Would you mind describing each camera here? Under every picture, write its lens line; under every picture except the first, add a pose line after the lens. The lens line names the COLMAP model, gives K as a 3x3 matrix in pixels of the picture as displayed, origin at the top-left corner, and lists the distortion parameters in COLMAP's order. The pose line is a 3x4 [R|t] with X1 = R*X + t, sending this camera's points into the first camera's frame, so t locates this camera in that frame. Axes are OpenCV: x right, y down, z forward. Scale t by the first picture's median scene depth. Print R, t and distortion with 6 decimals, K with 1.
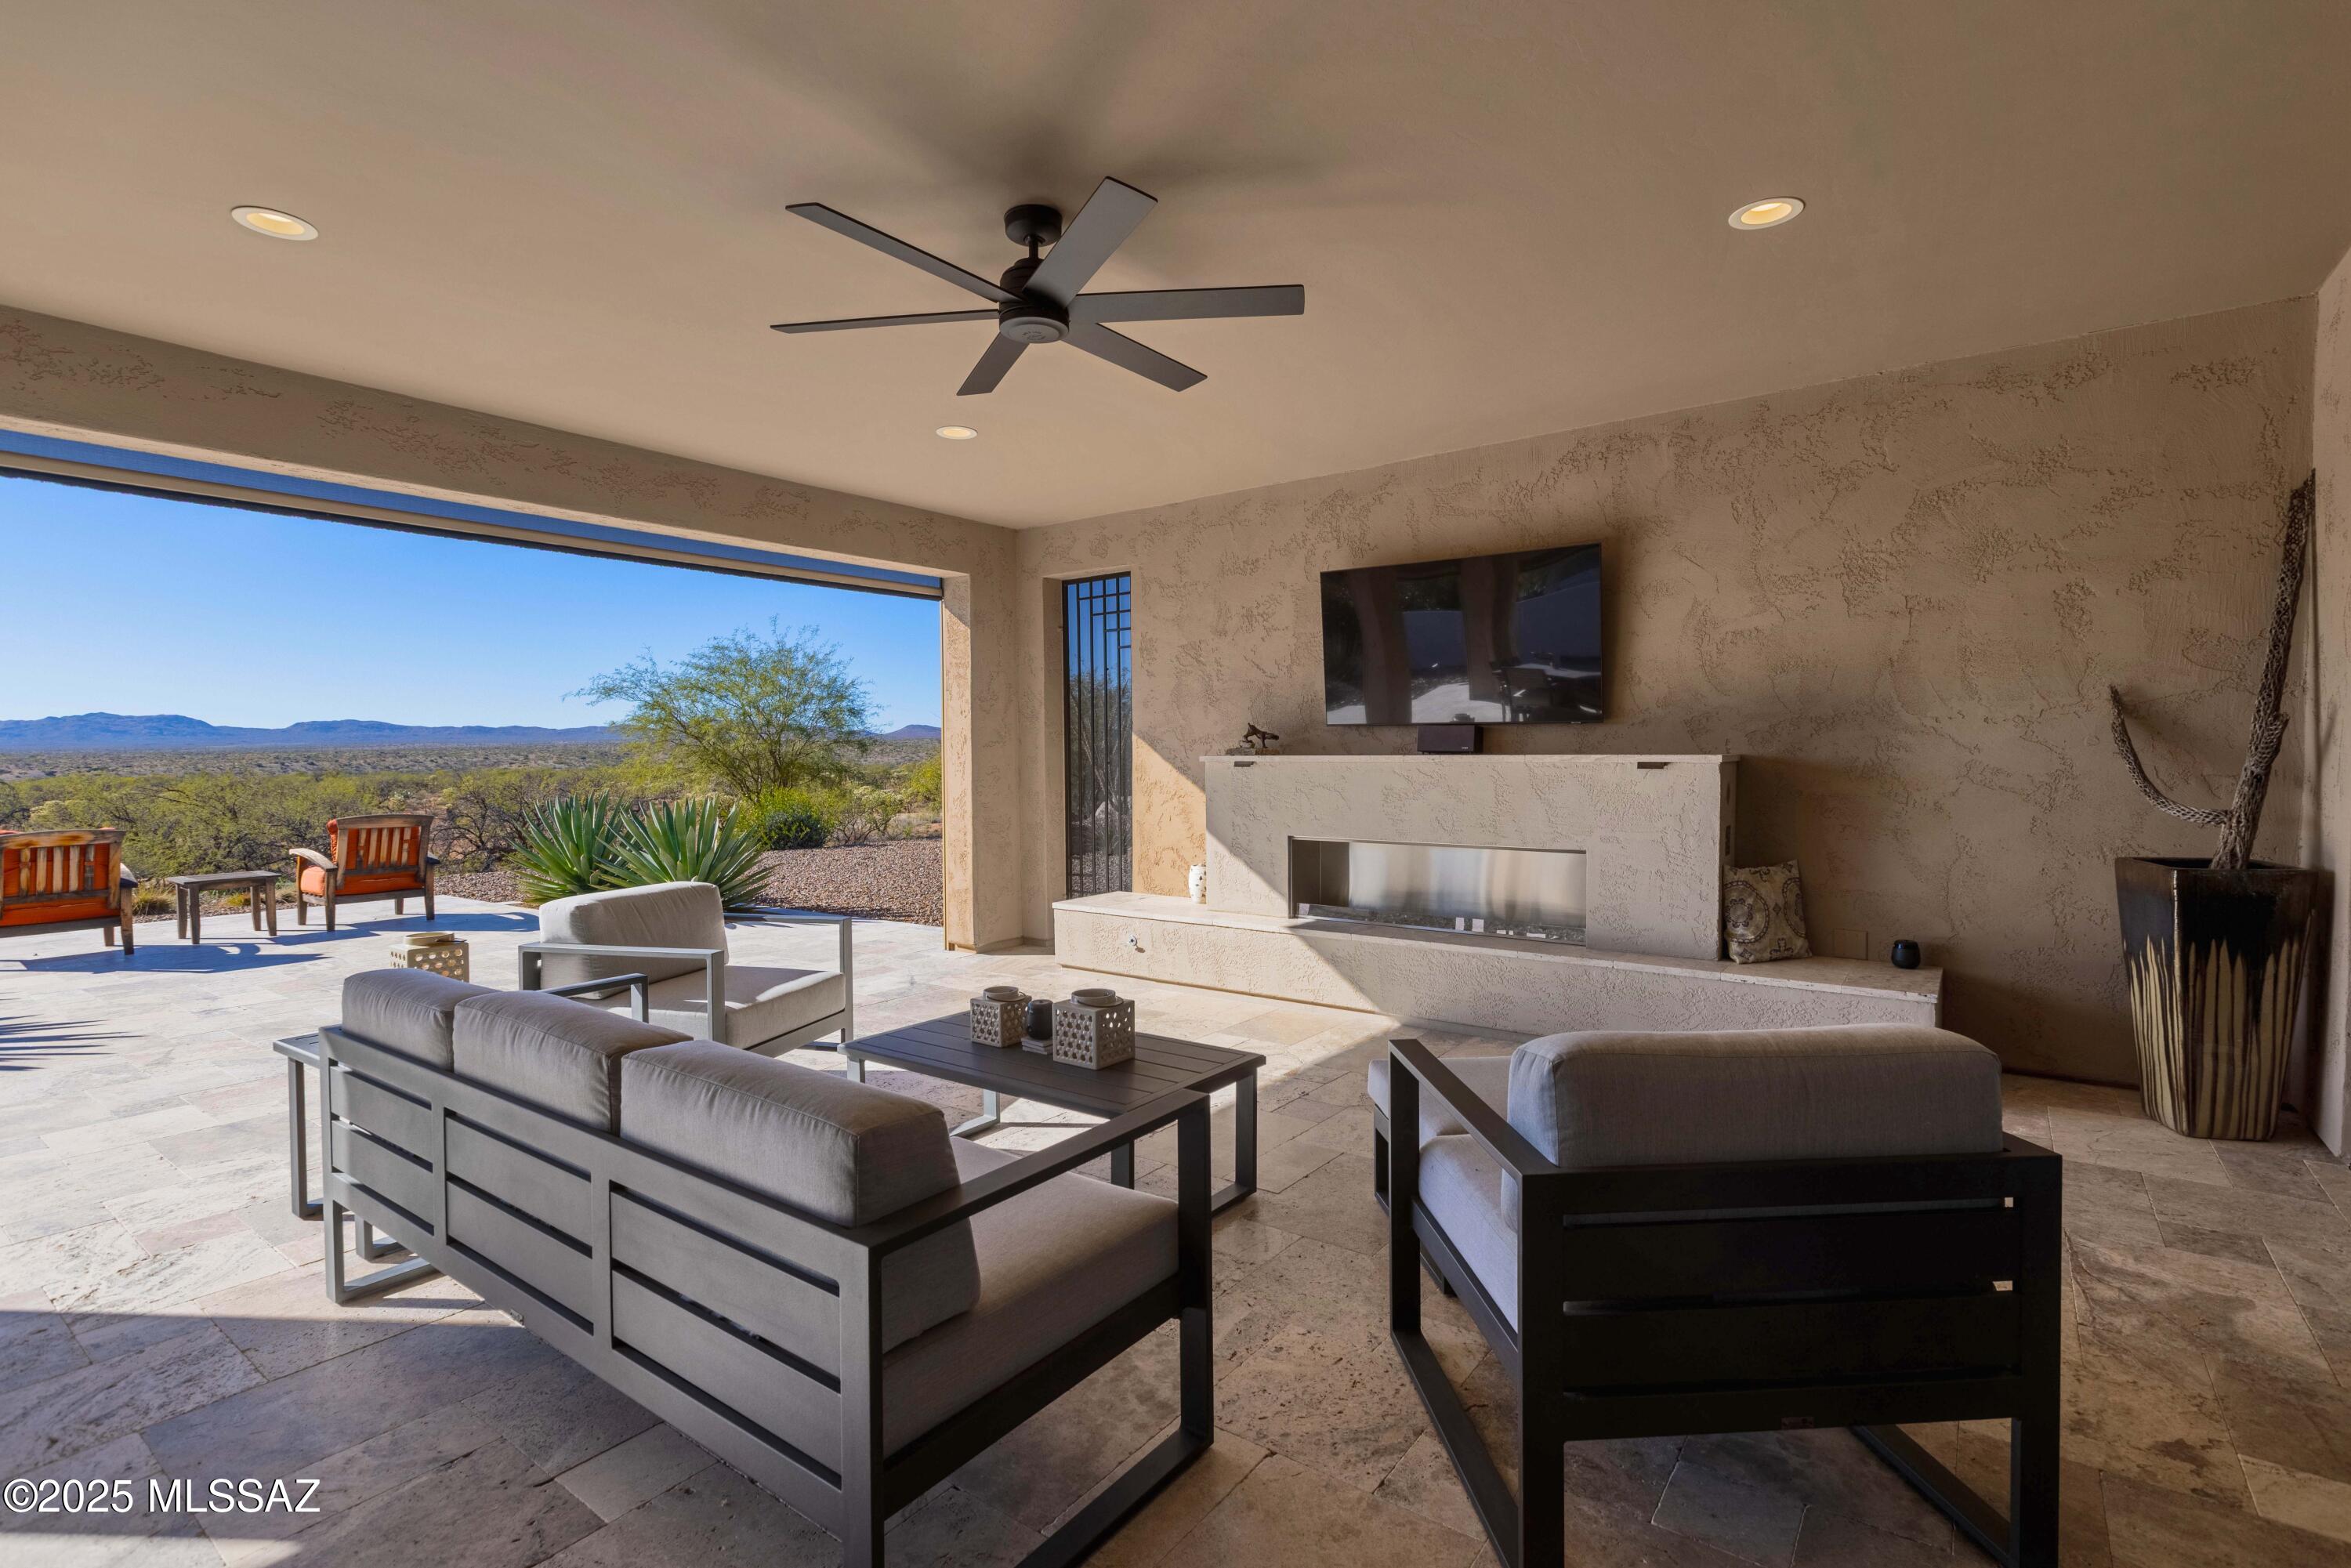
lens RADIAL K [[1096.3, 0, 1185.0], [0, 1096.3, 785.8], [0, 0, 1]] dist [-0.004330, -0.000691]
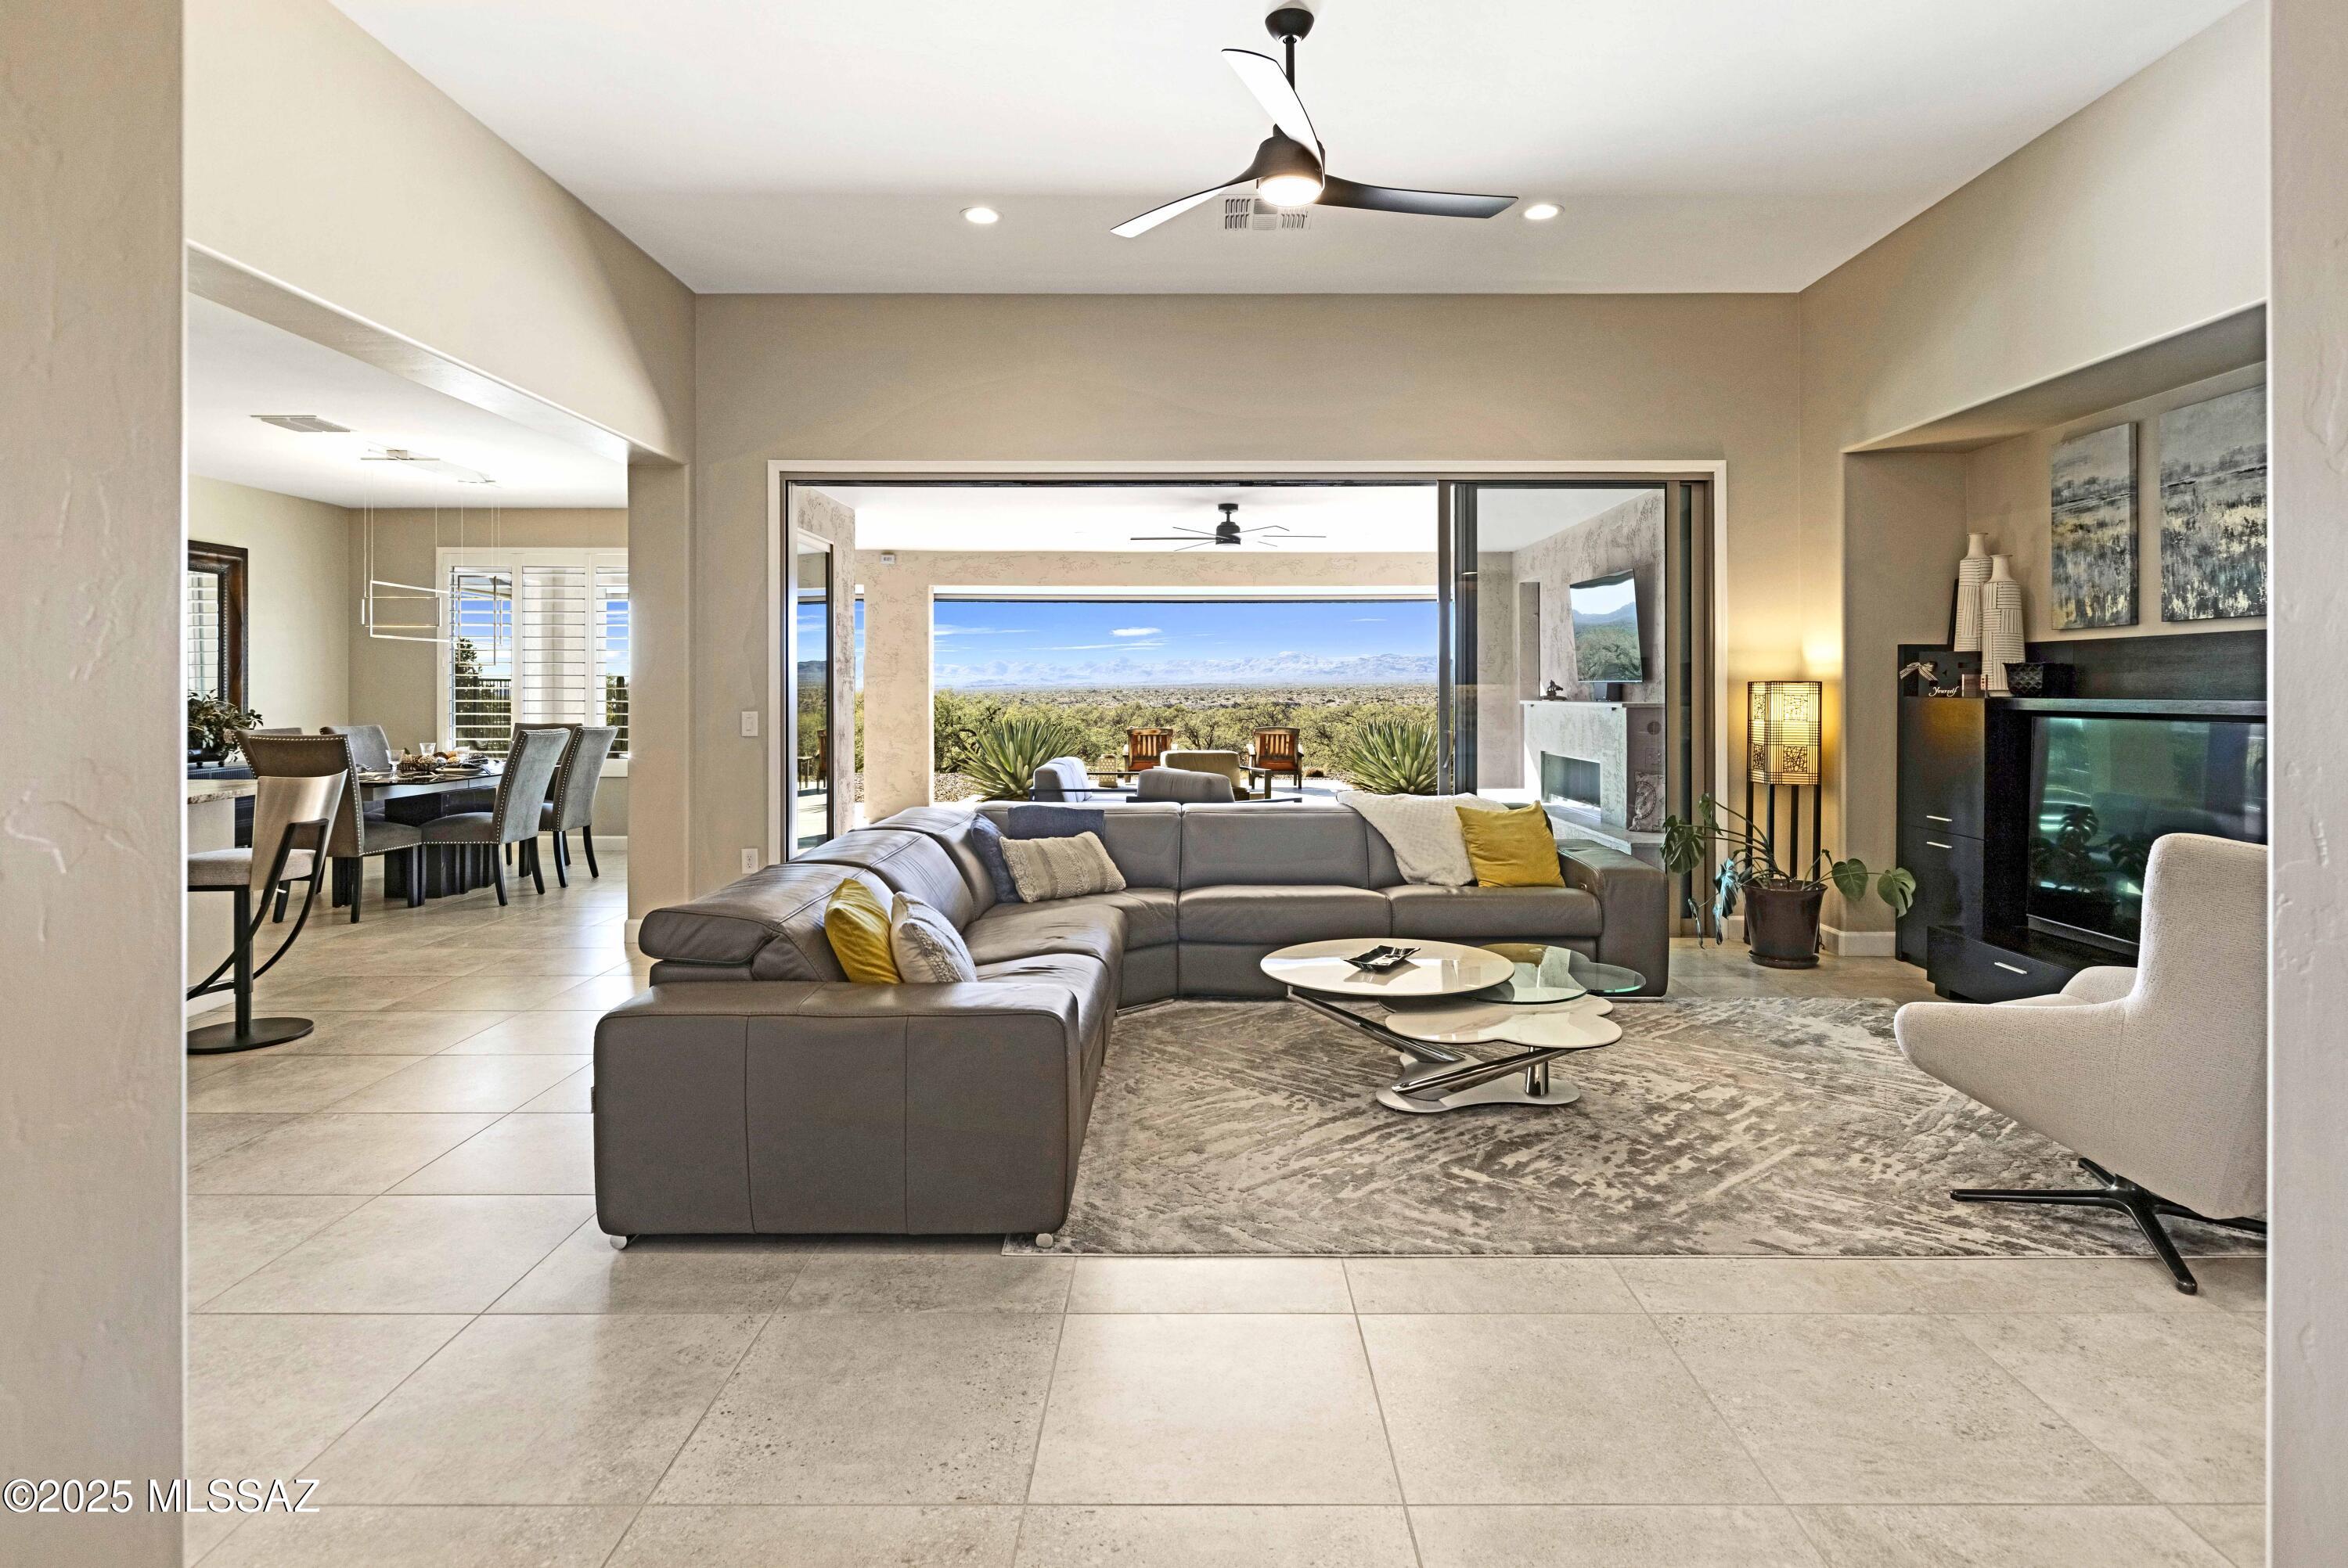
lens RADIAL K [[1218.6, 0, 1184.7], [0, 1218.6, 682.8], [0, 0, 1]] dist [-0.000225, 0.000011]
pose [[0.589823, 0.001295, -0.807531, 1.122079], [-0.030193, 0.999335, -0.020451, -0.001178], [0.806968, 0.036444, 0.589470, -0.437944]]
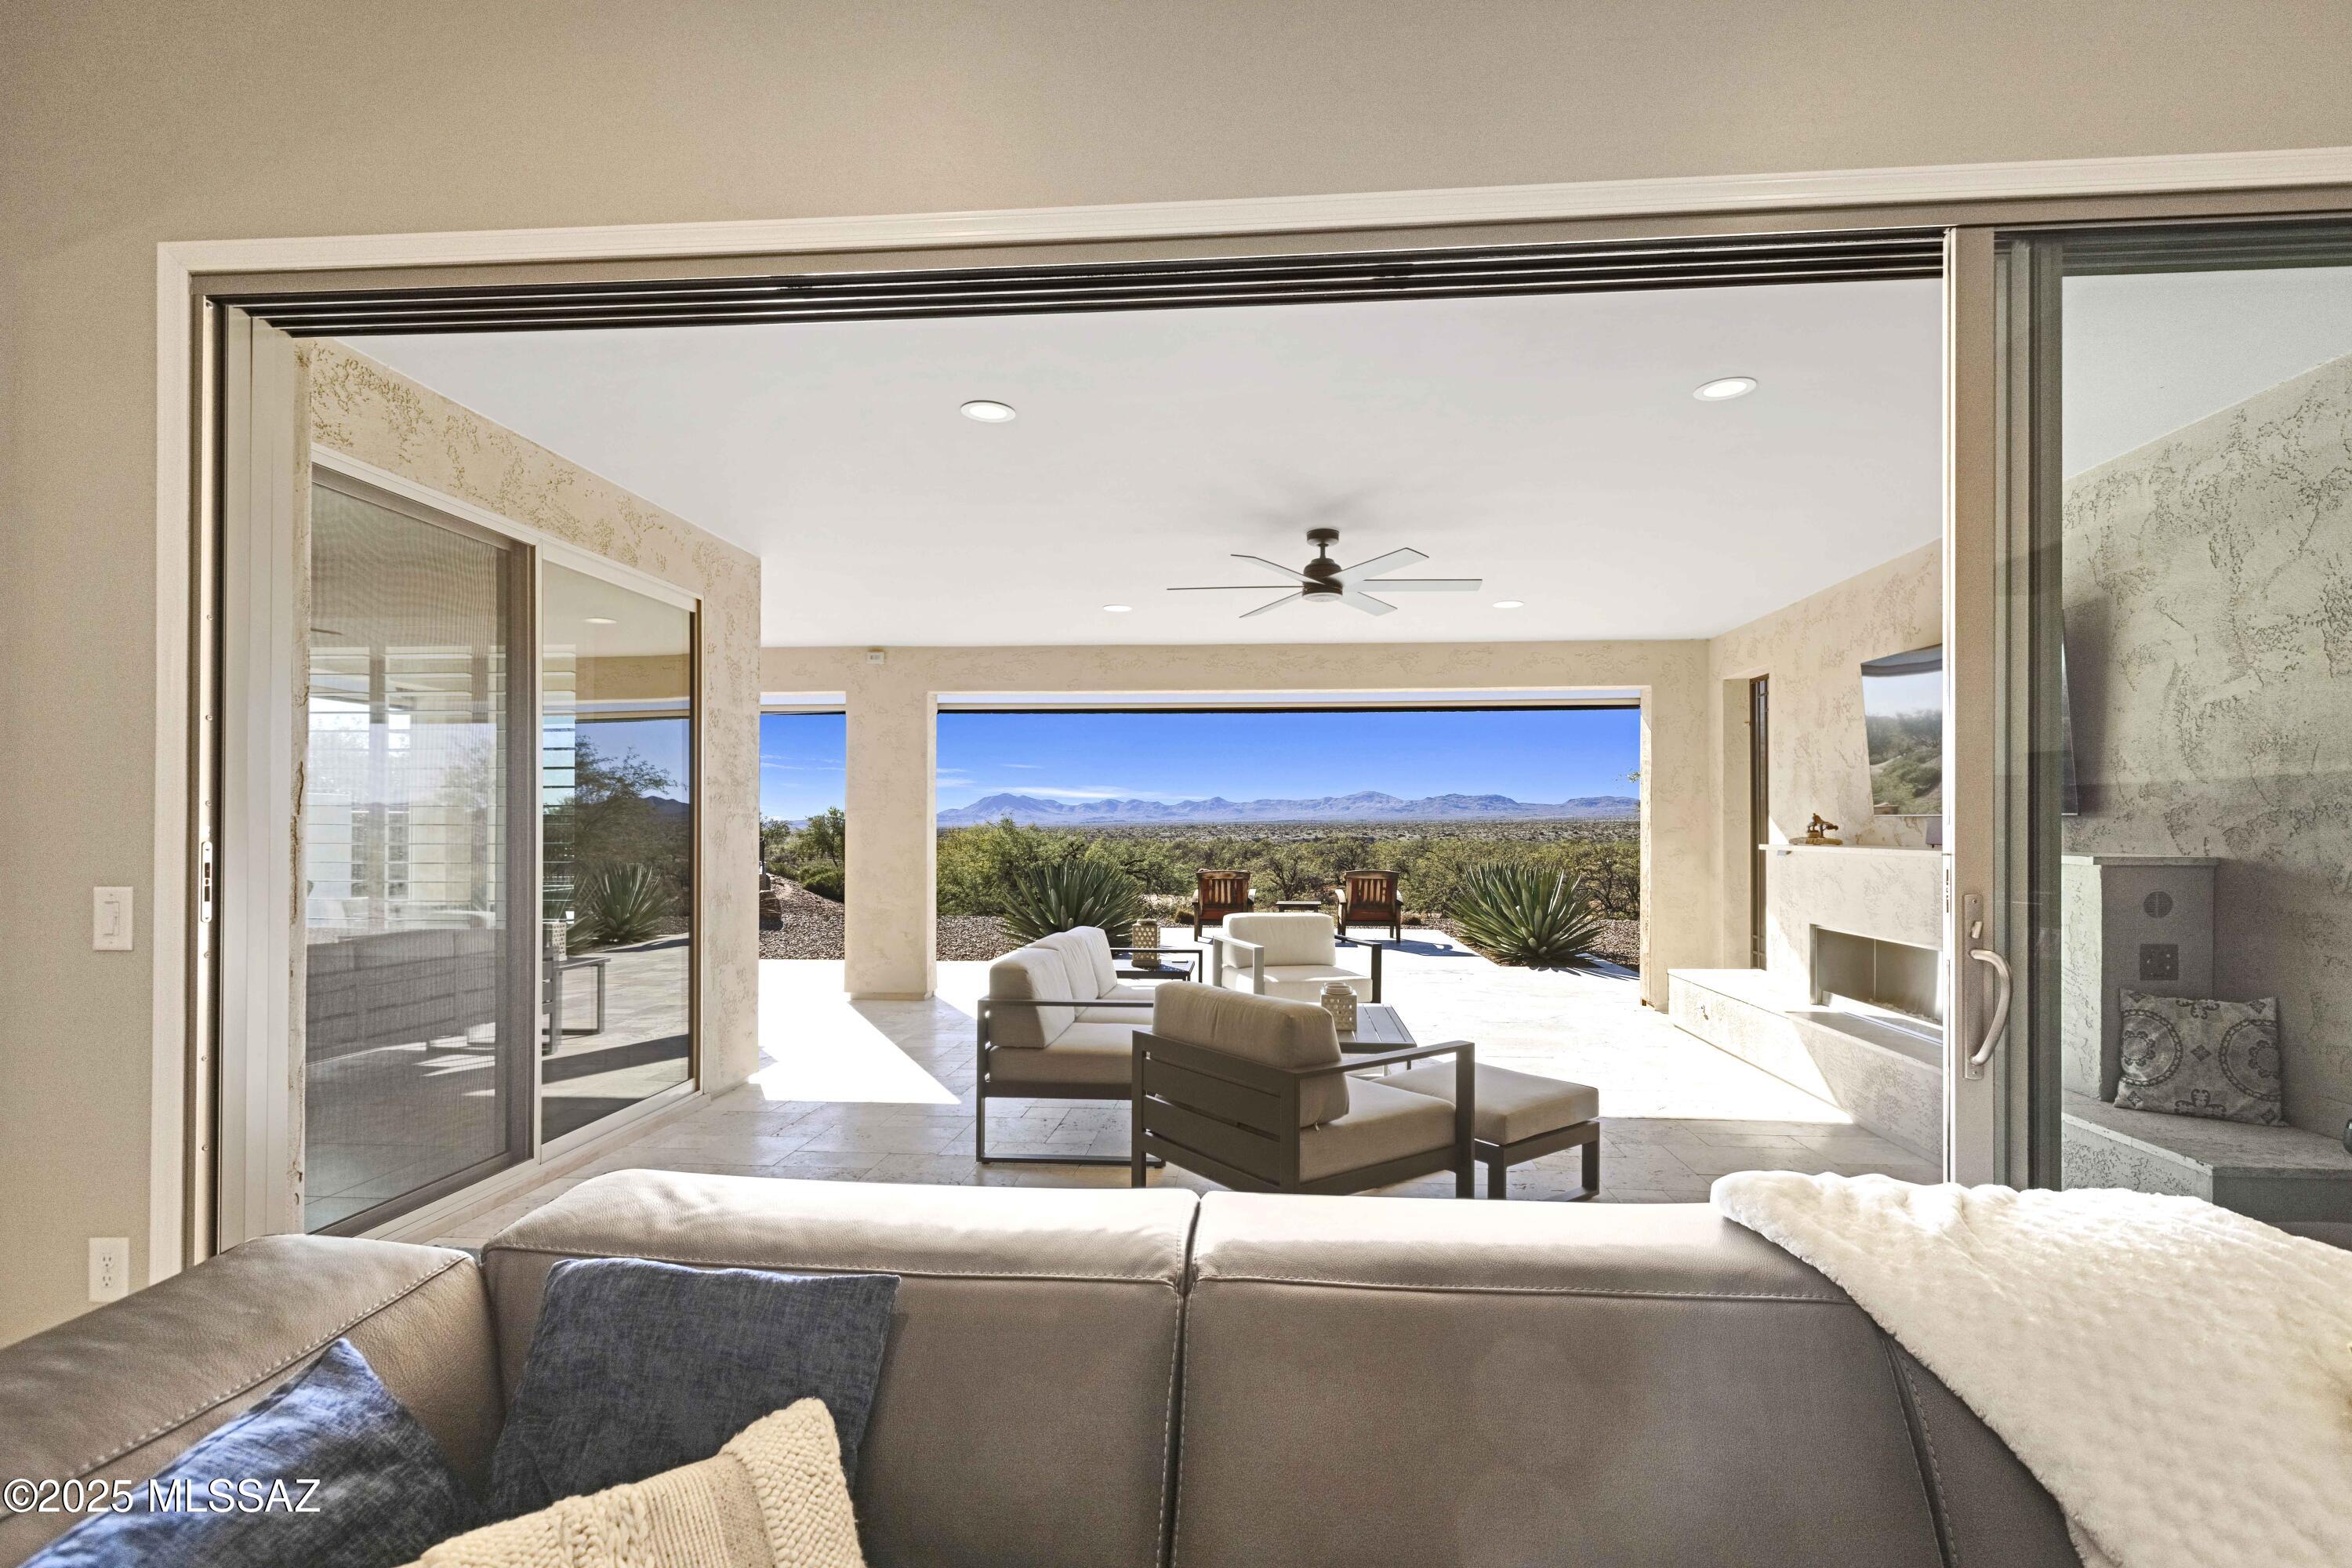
lens RADIAL K [[1075.0, 0, 1187.9], [0, 1075.0, 818.6], [0, 0, 1]] dist [-0.002180, -0.000229]
pose [[0.525676, 0.001223, -0.850684, 0.587858], [-0.032700, 0.999289, -0.018770, -0.013426], [0.850056, 0.037684, 0.525342, -0.030075]]
